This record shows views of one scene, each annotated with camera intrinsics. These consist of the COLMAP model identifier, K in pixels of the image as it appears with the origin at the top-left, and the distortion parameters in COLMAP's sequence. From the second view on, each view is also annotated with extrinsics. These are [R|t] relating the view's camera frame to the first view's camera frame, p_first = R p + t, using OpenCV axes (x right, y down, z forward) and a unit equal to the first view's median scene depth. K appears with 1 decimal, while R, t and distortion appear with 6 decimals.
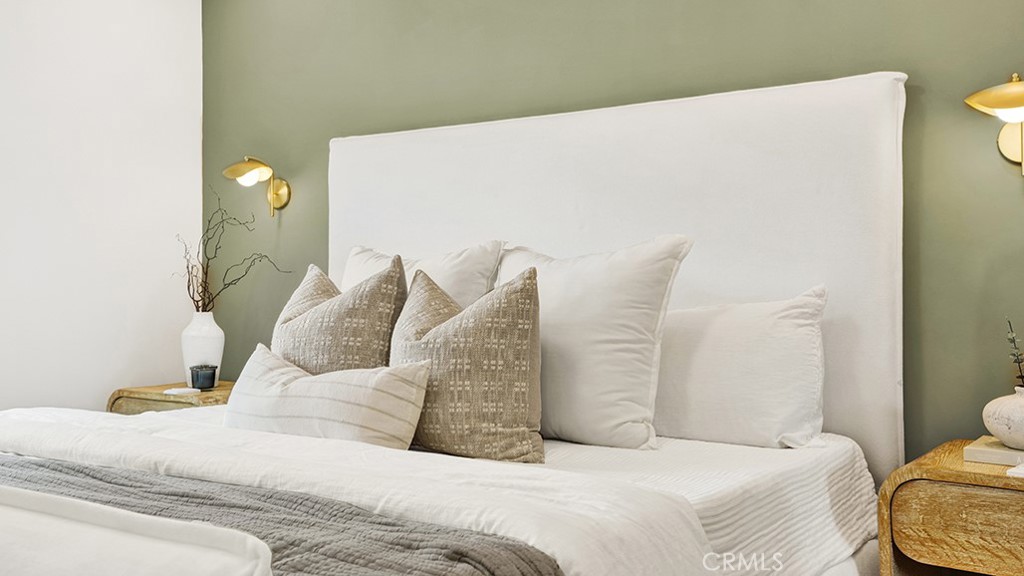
lens RADIAL K [[1010.8, 0, 512.0], [0, 1010.8, 288.0], [0, 0, 1]] dist [0.087285, 0.000090]
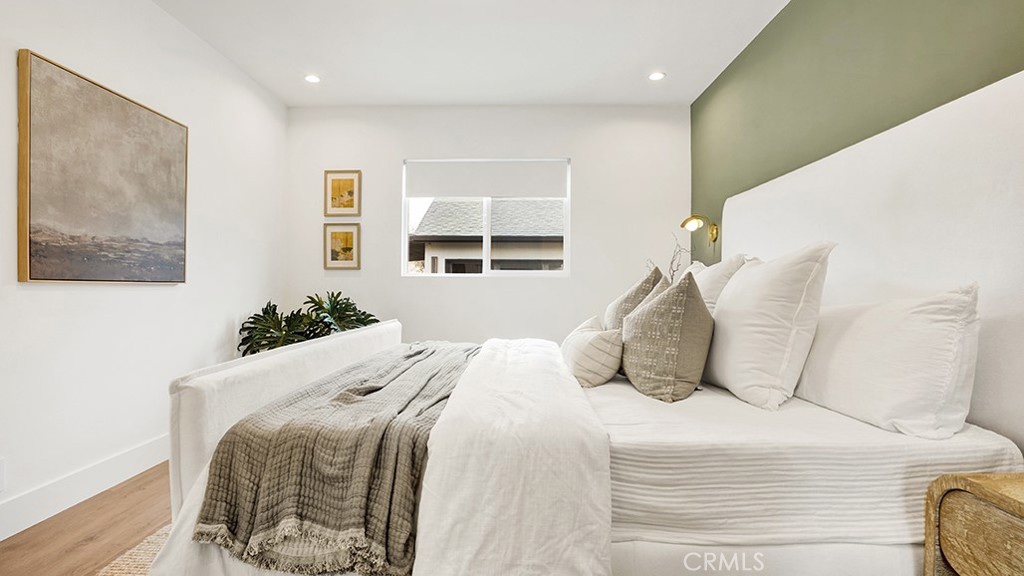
lens RADIAL K [[501.0, 0, 512.0], [0, 501.0, 288.0], [0, 0, 1]] dist [-0.094014, 0.028130]
pose [[0.498441, -0.000387, -0.866923, 0.542973], [0.003065, 0.999994, 0.001316, 0.001494], [0.866918, -0.003313, 0.498440, 0.426766]]
